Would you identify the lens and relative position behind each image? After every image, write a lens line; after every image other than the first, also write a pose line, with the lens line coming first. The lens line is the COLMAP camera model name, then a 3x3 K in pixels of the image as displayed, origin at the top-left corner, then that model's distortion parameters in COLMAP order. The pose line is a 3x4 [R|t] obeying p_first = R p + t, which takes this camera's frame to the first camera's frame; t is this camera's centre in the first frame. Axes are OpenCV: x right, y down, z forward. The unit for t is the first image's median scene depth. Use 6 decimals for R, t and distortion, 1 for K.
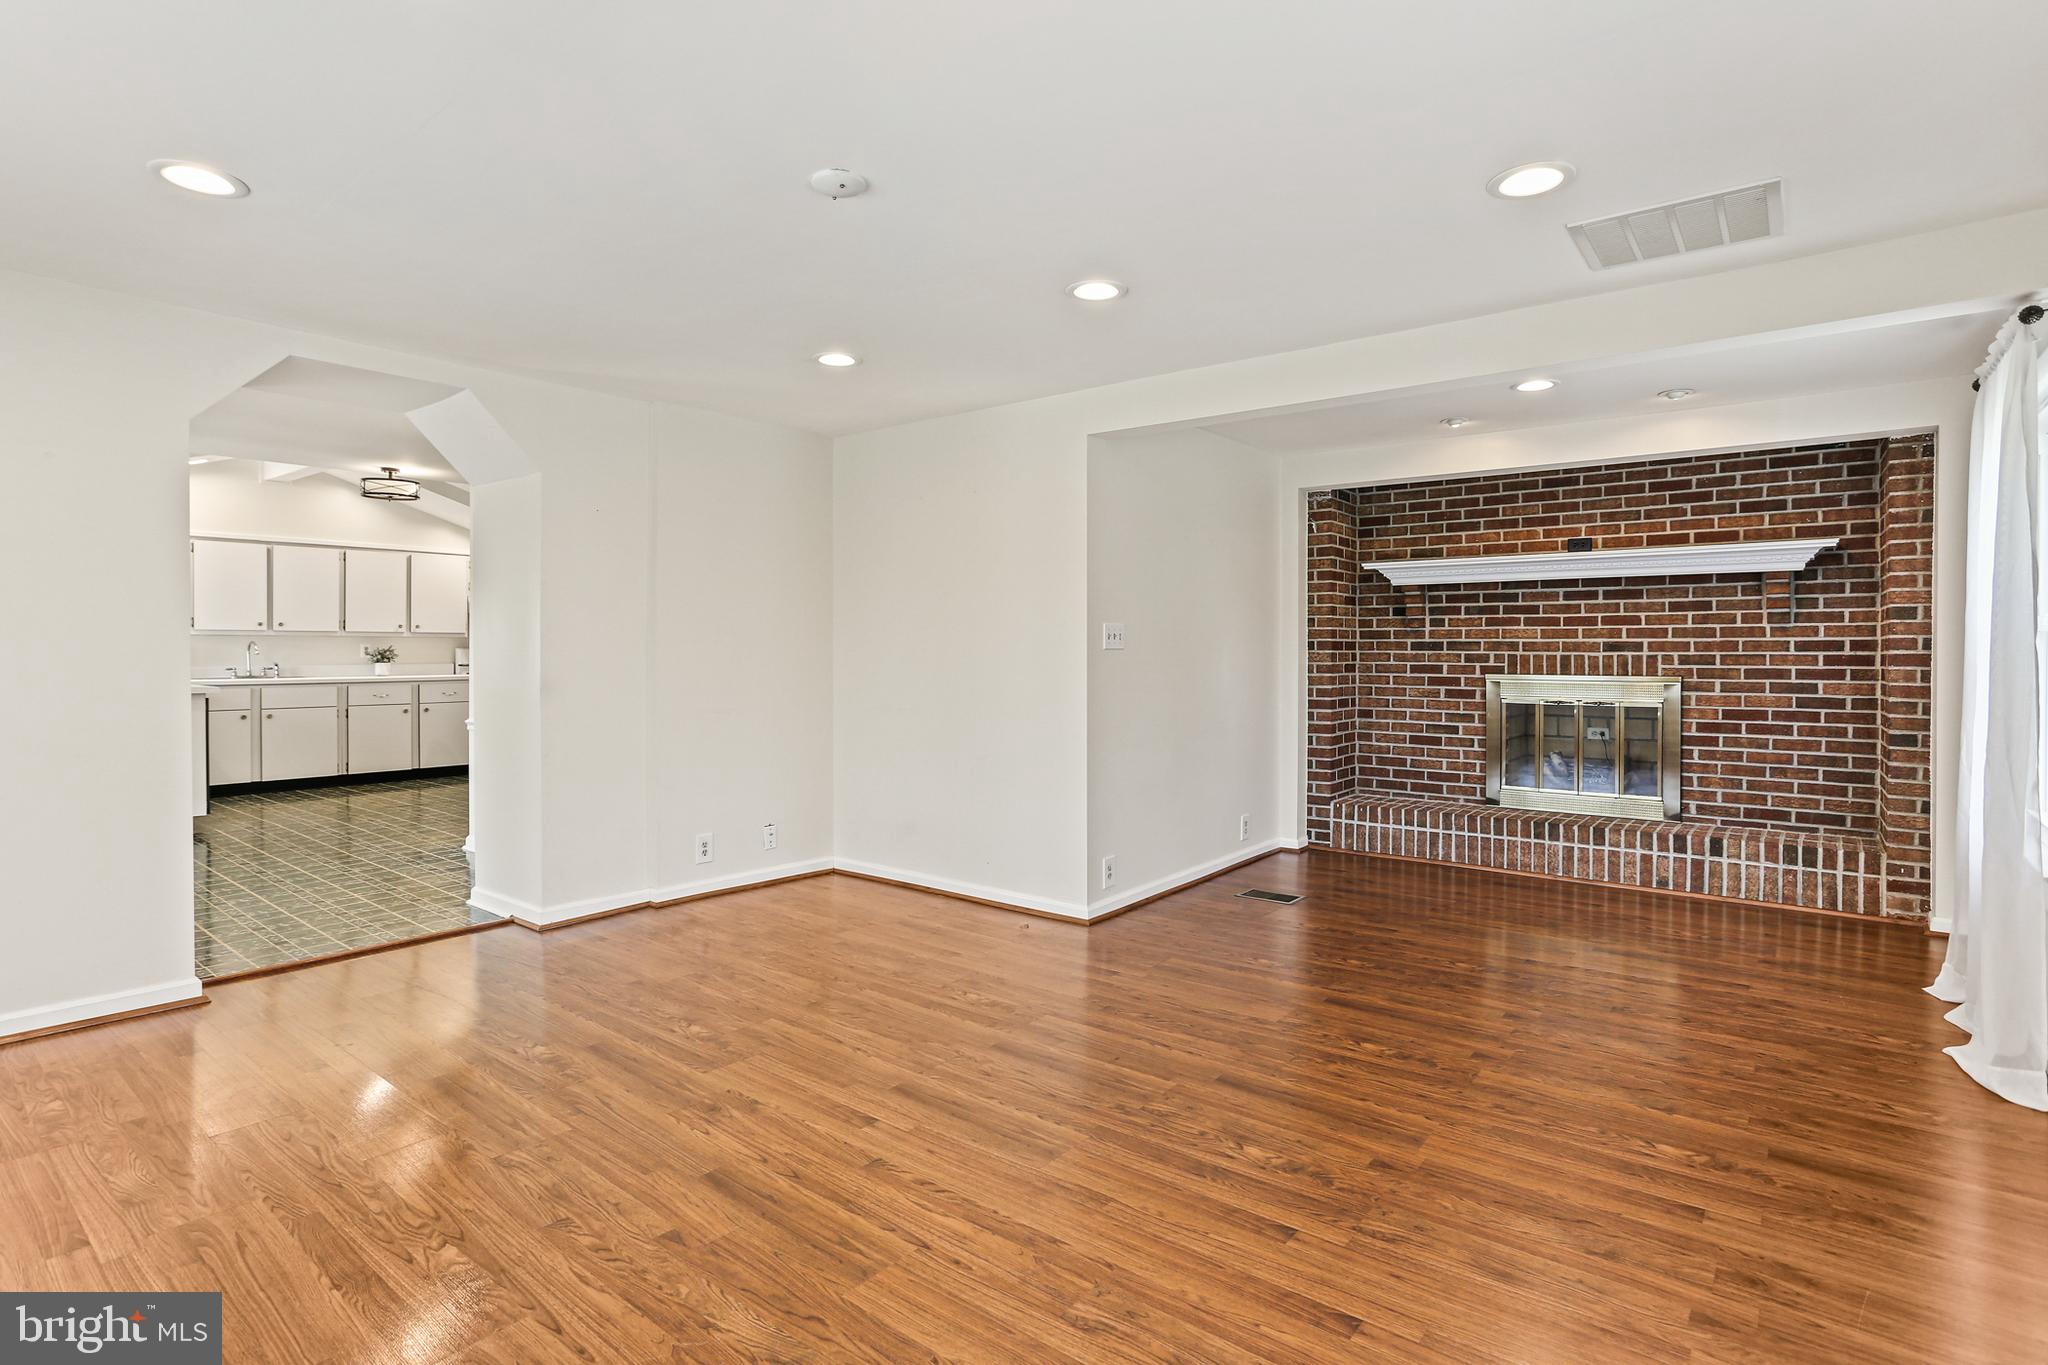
lens RADIAL K [[1014.1, 0, 1024.0], [0, 1014.1, 682.5], [0, 0, 1]] dist [-0.031007, 0.001049]
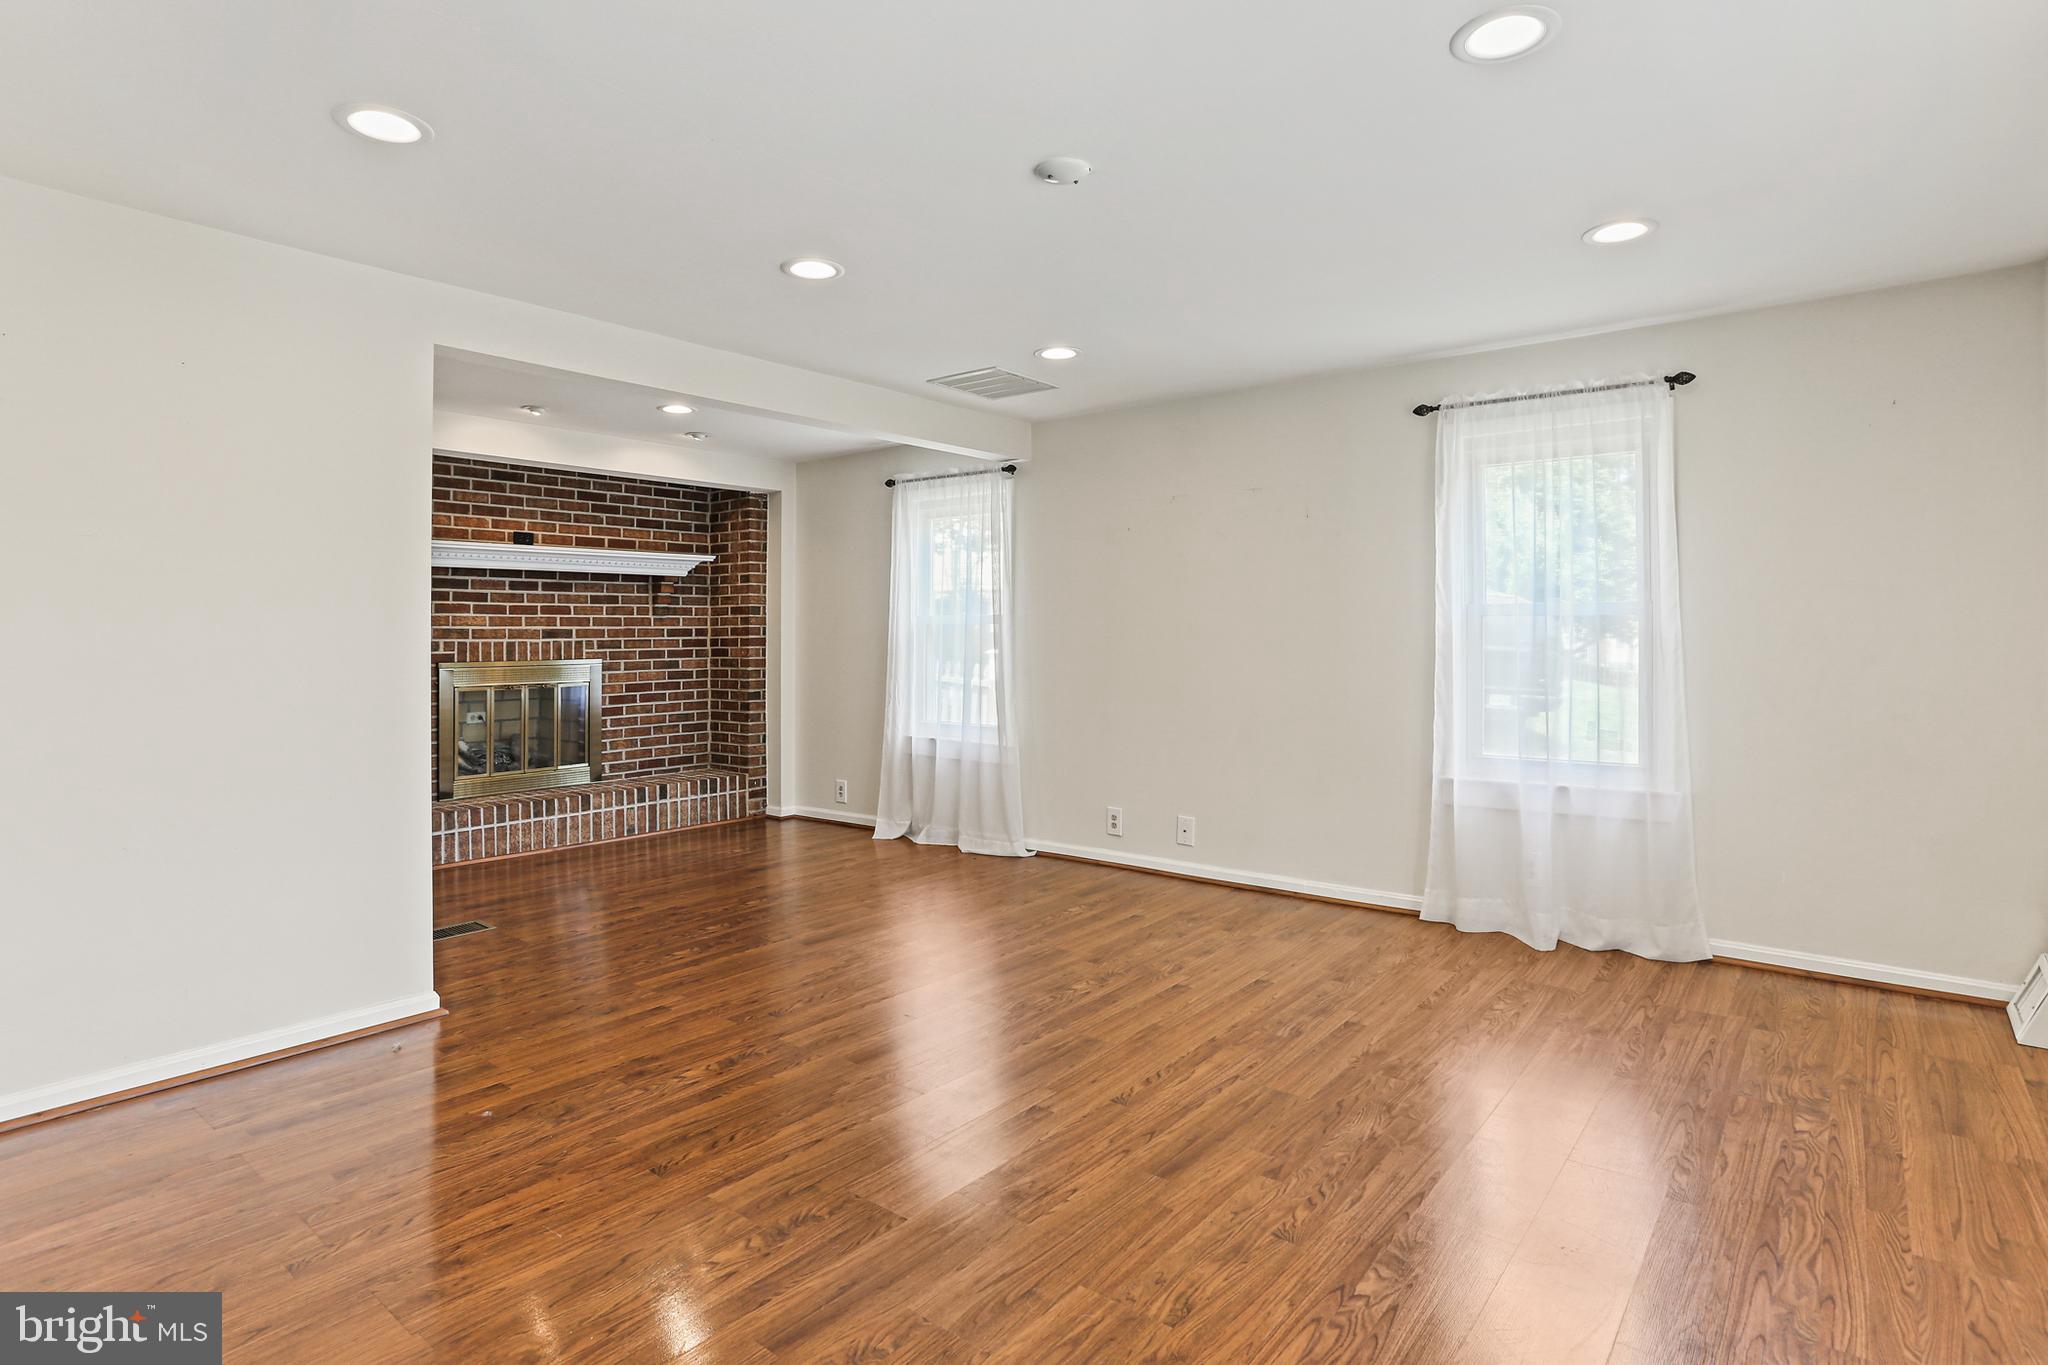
lens RADIAL K [[1056.1, 0, 1019.9], [0, 1056.1, 652.2], [0, 0, 1]] dist [-0.037045, 0.002376]
pose [[0.004303, -0.017185, 0.999843, -0.609469], [0.038222, 0.999125, 0.017008, -0.016366], [-0.999260, 0.038143, 0.004956, 0.515891]]
